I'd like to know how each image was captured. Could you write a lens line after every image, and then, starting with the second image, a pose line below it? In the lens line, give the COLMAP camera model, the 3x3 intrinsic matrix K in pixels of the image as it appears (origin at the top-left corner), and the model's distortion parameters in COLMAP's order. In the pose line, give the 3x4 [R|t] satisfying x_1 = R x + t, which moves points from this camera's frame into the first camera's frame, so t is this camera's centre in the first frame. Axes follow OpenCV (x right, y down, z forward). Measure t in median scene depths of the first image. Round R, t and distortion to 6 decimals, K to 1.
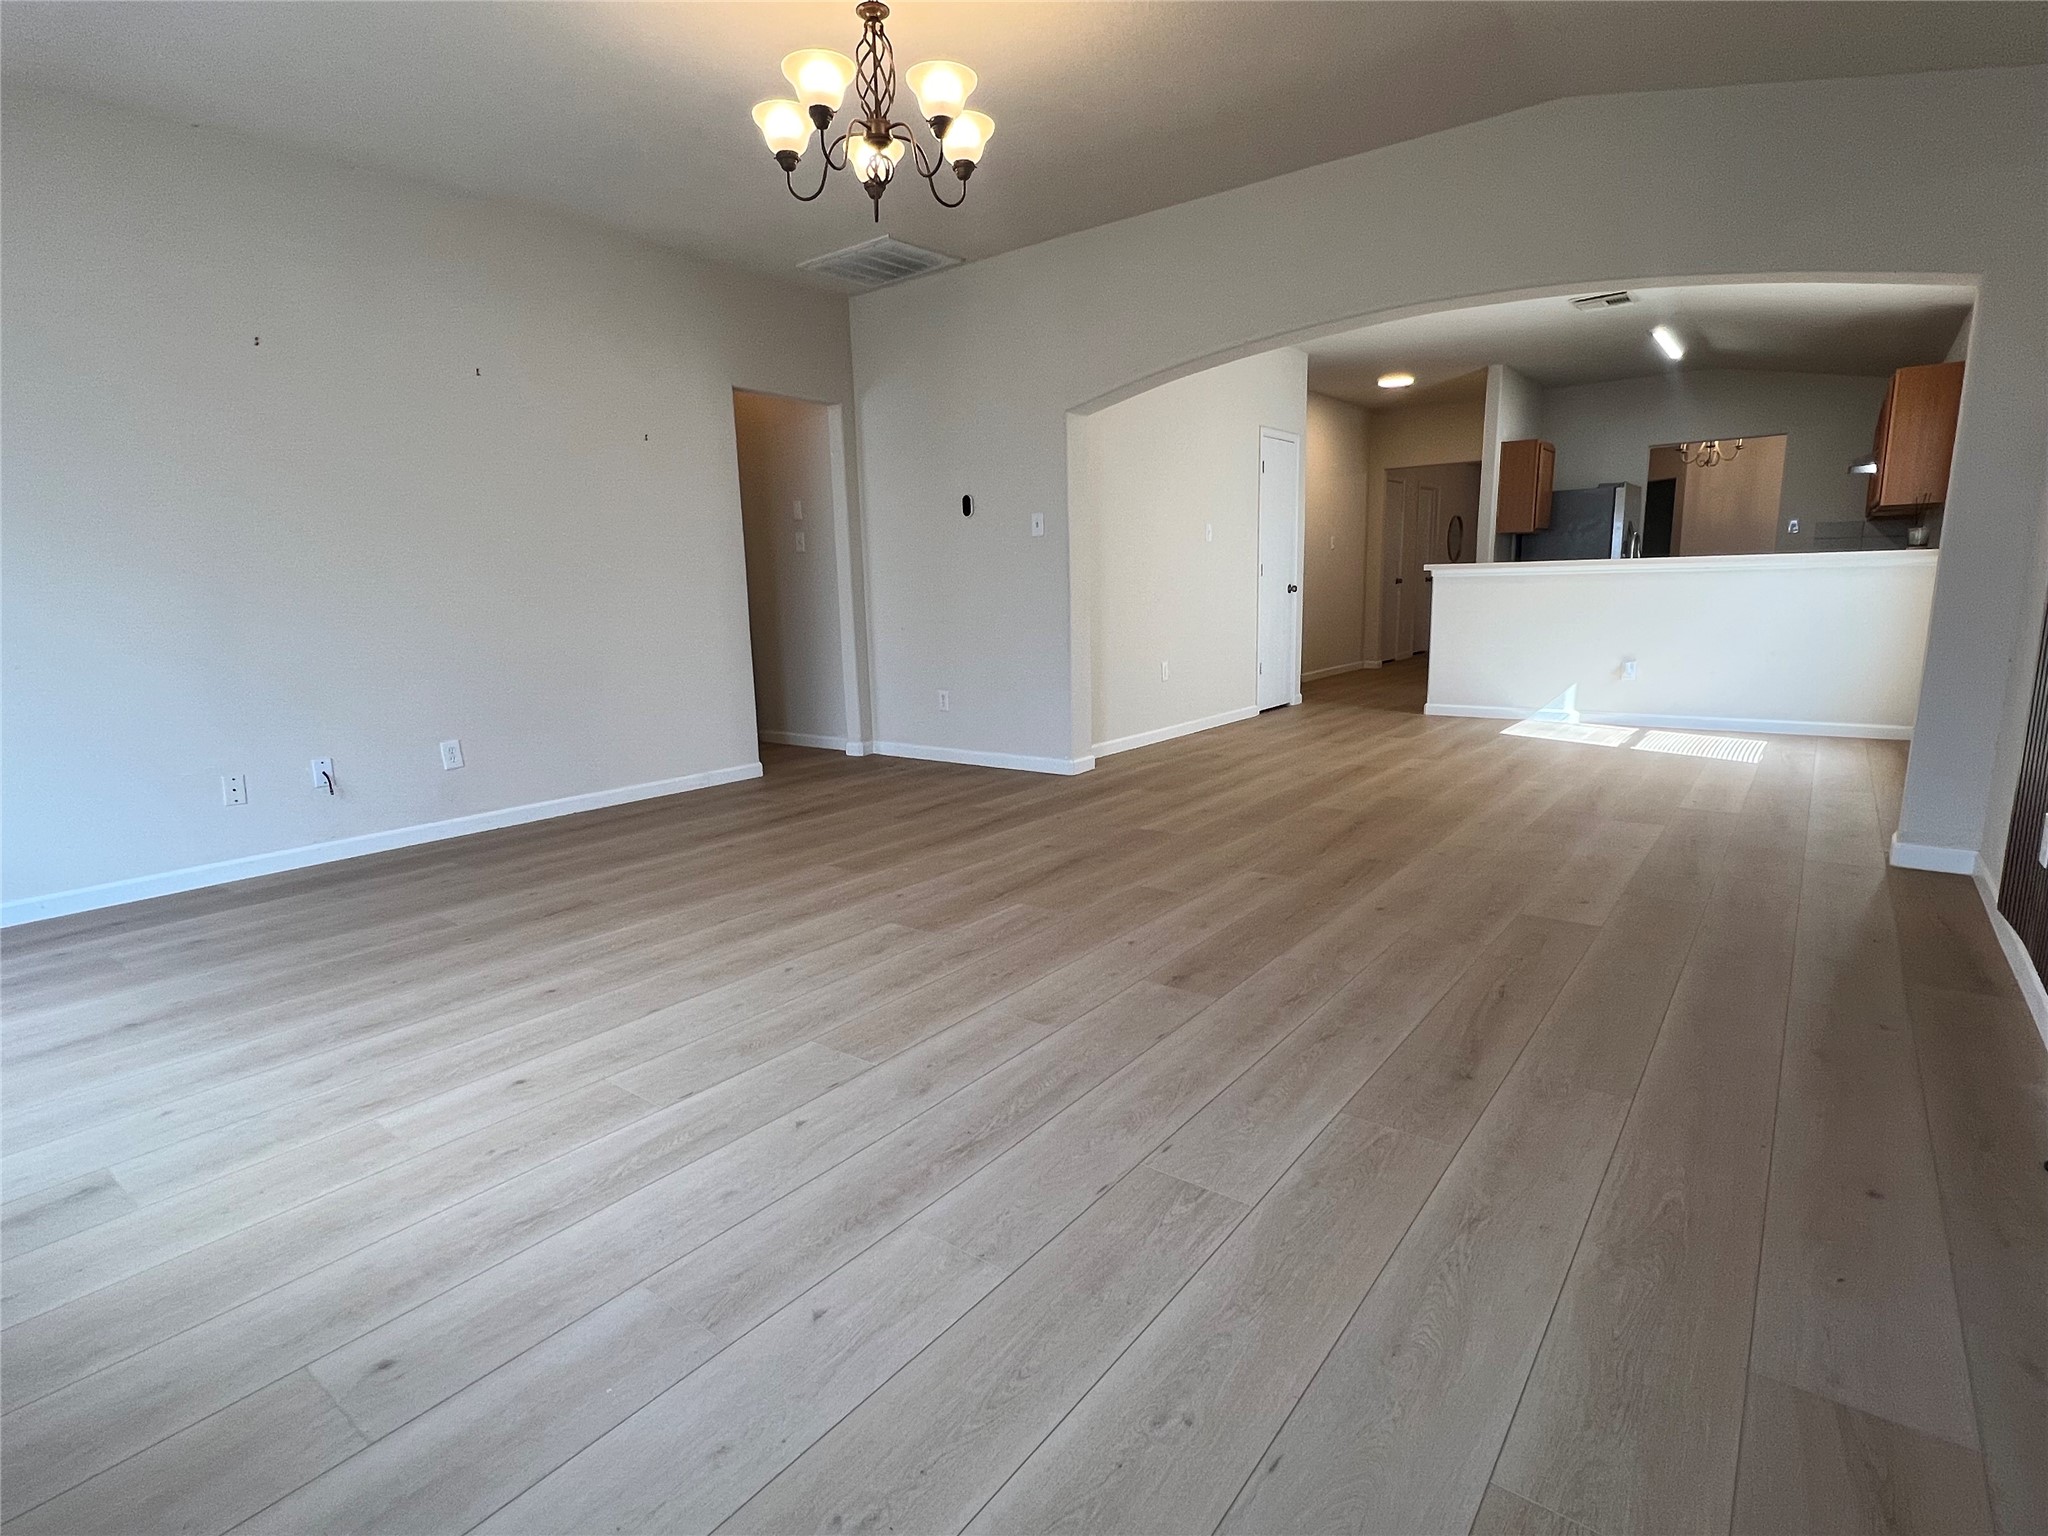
lens RADIAL K [[1027.3, 0, 1008.4], [0, 1027.3, 771.3], [0, 0, 1]] dist [0.002324, -0.000341]
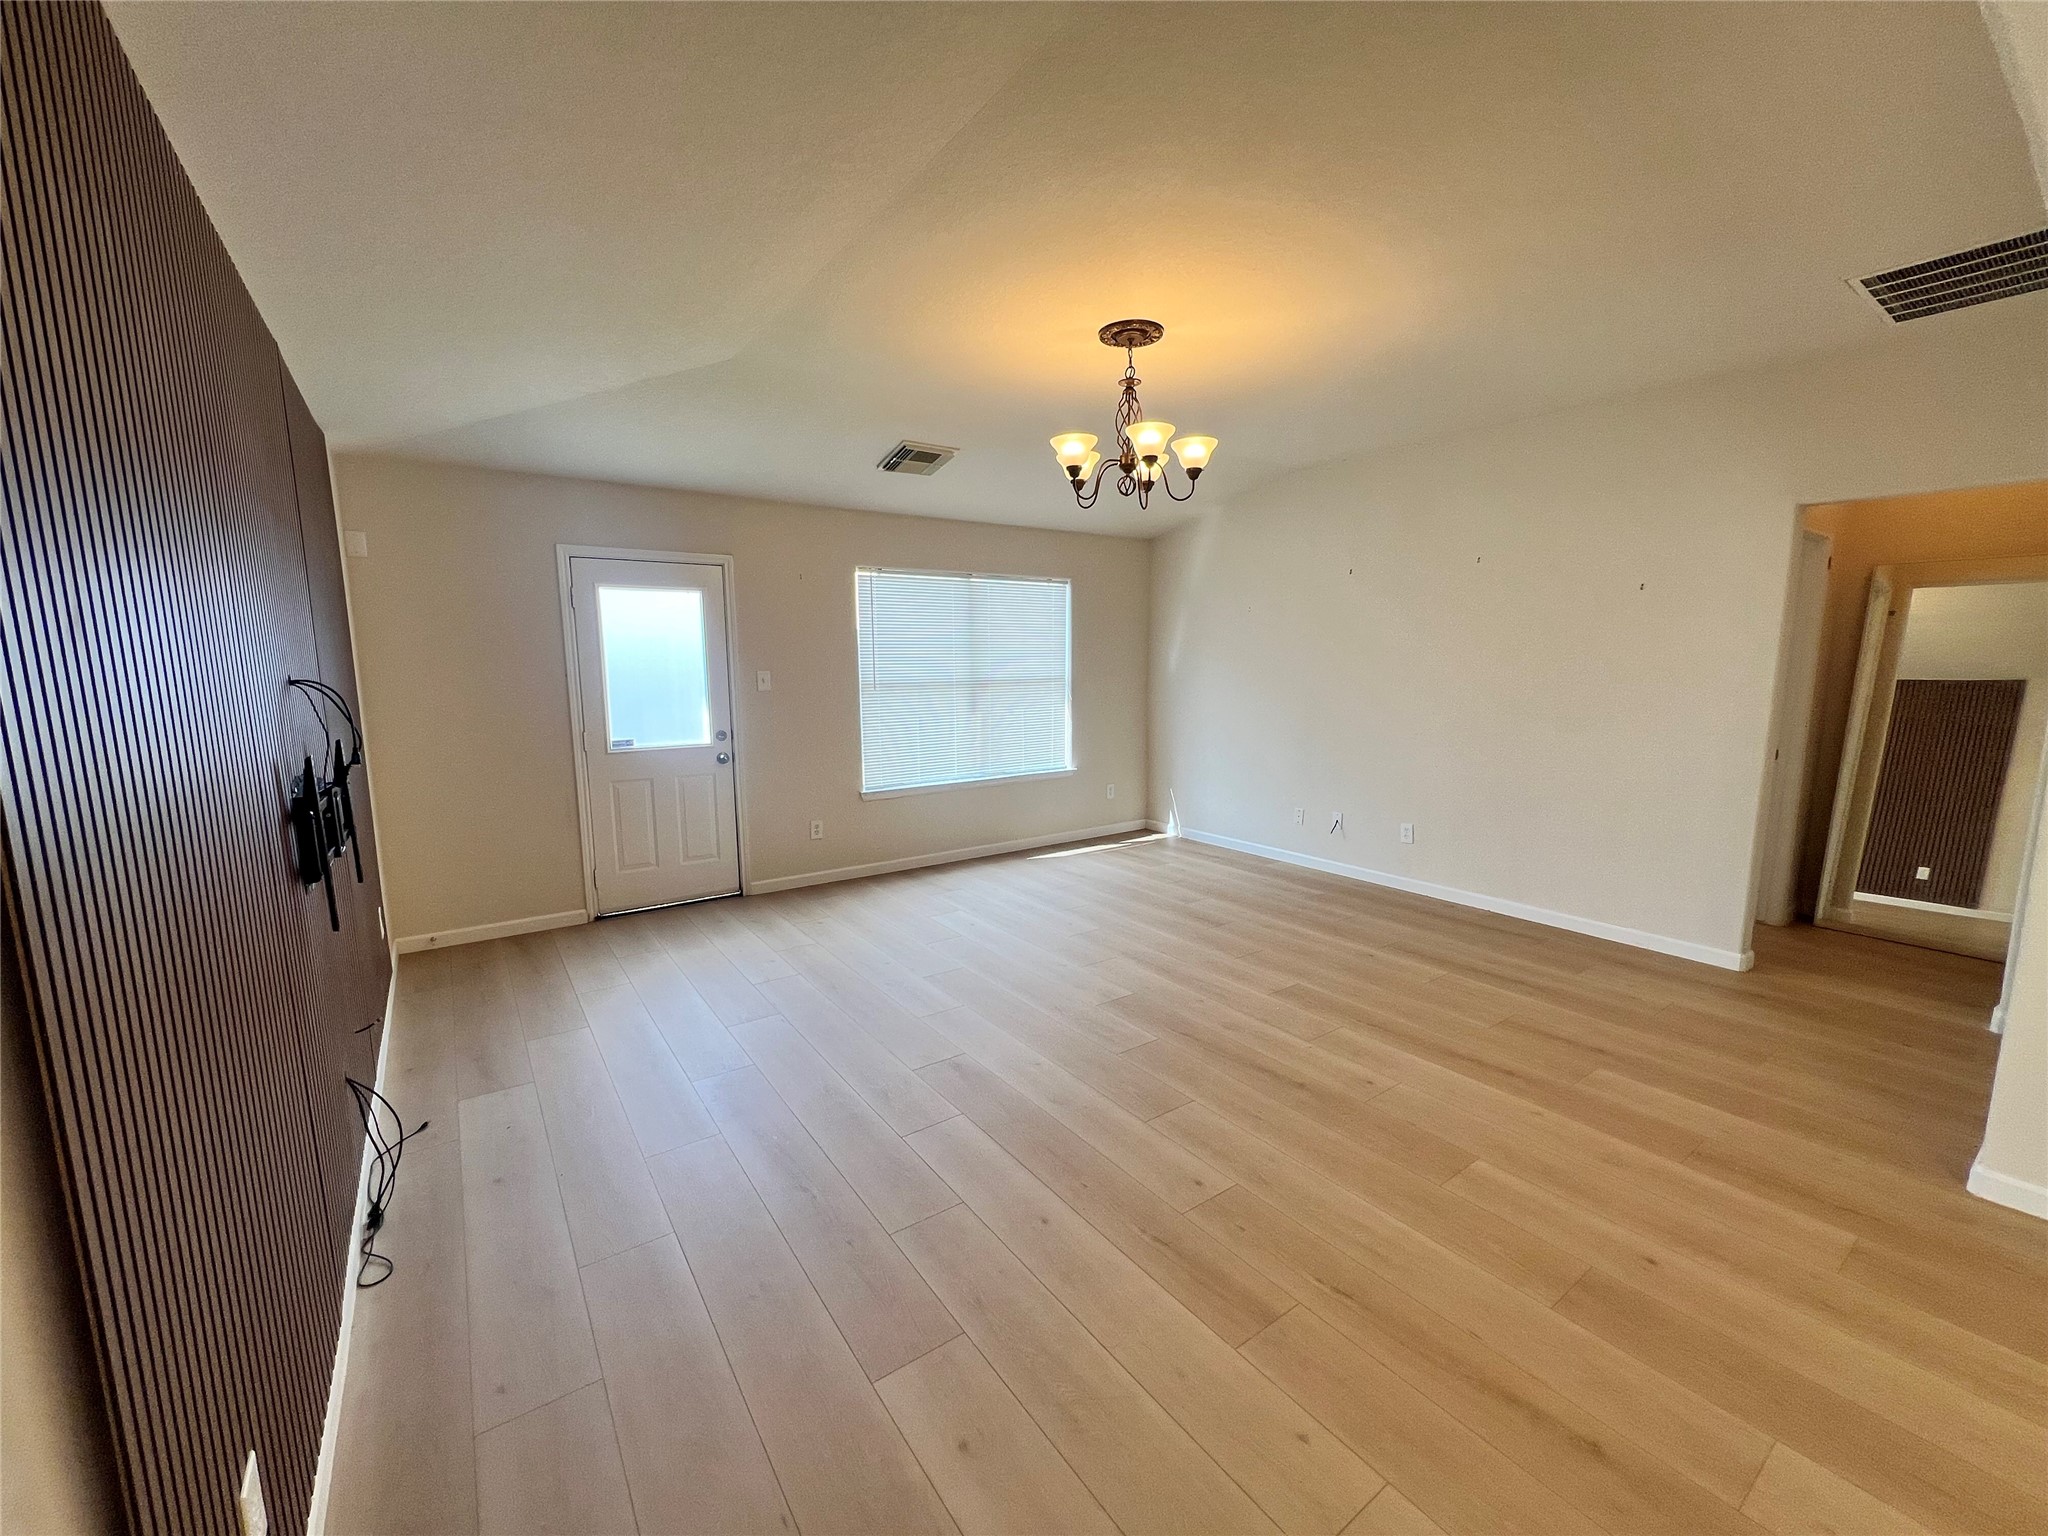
lens RADIAL K [[821.9, 0, 1017.5], [0, 821.9, 772.3], [0, 0, 1]] dist [-0.001279, -0.000457]
pose [[-0.286130, 0.165301, -0.943825, 0.911329], [-0.157845, 0.963419, 0.216585, -0.350970], [0.945100, 0.210950, -0.249571, 1.032217]]
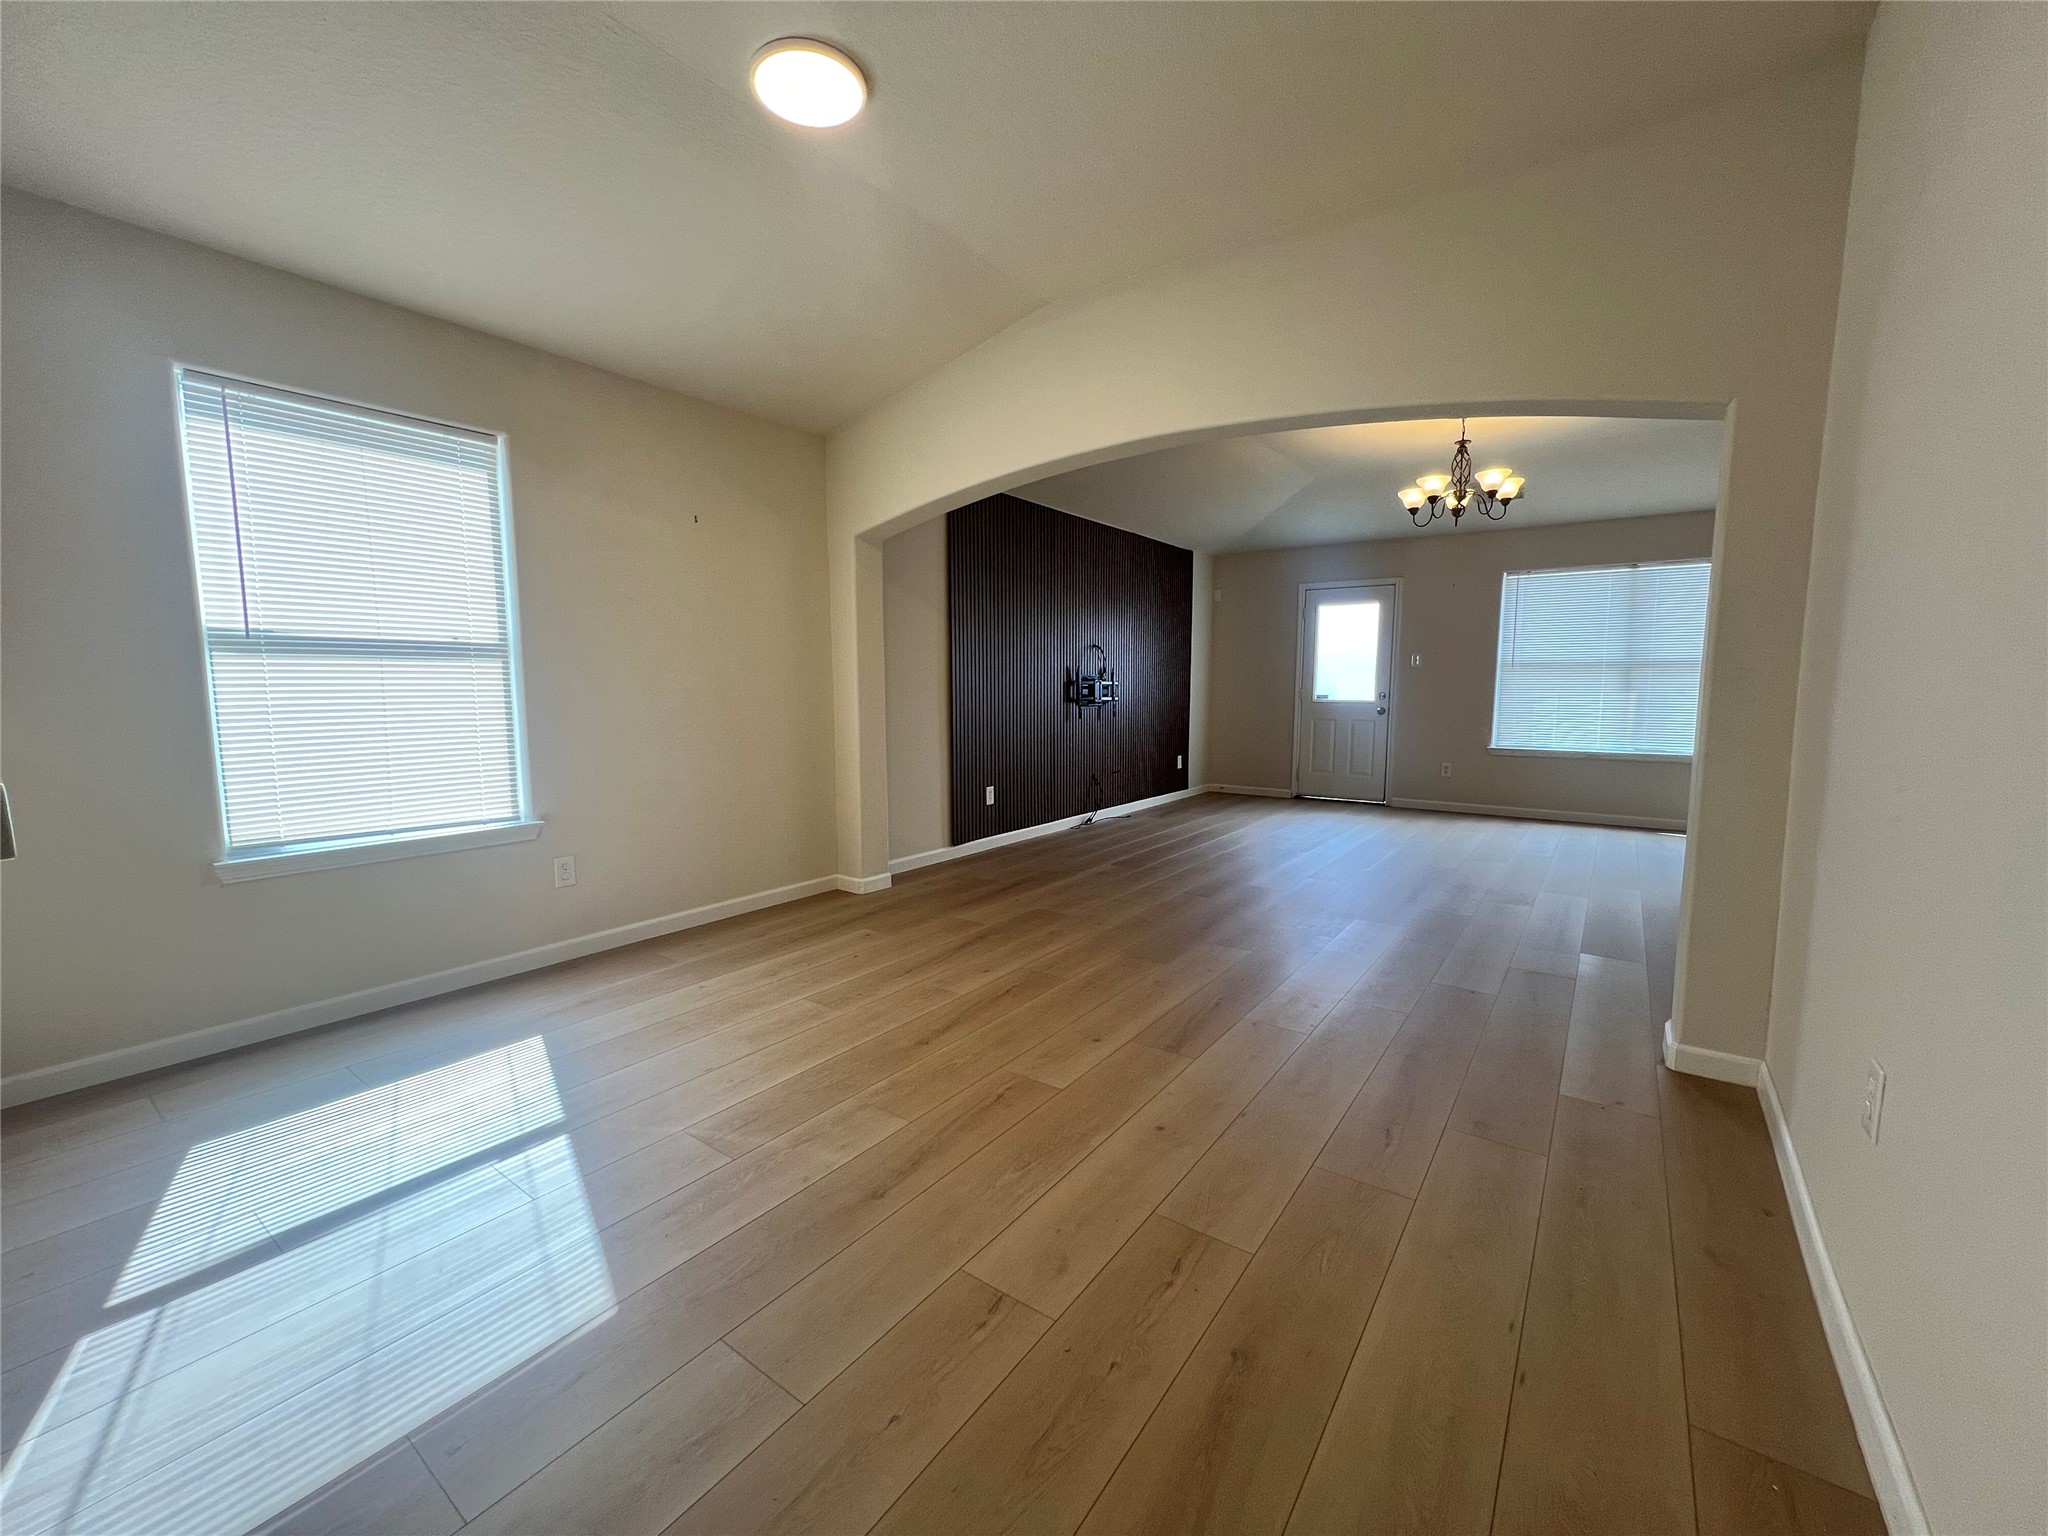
lens RADIAL K [[821.9, 0, 1018.4], [0, 821.9, 775.1], [0, 0, 1]] dist [-0.001279, -0.000457]
pose [[-0.998843, 0.032959, -0.035019, 0.742895], [0.021482, 0.957309, 0.288268, -0.476194], [0.043025, 0.287183, -0.956909, 2.336619]]
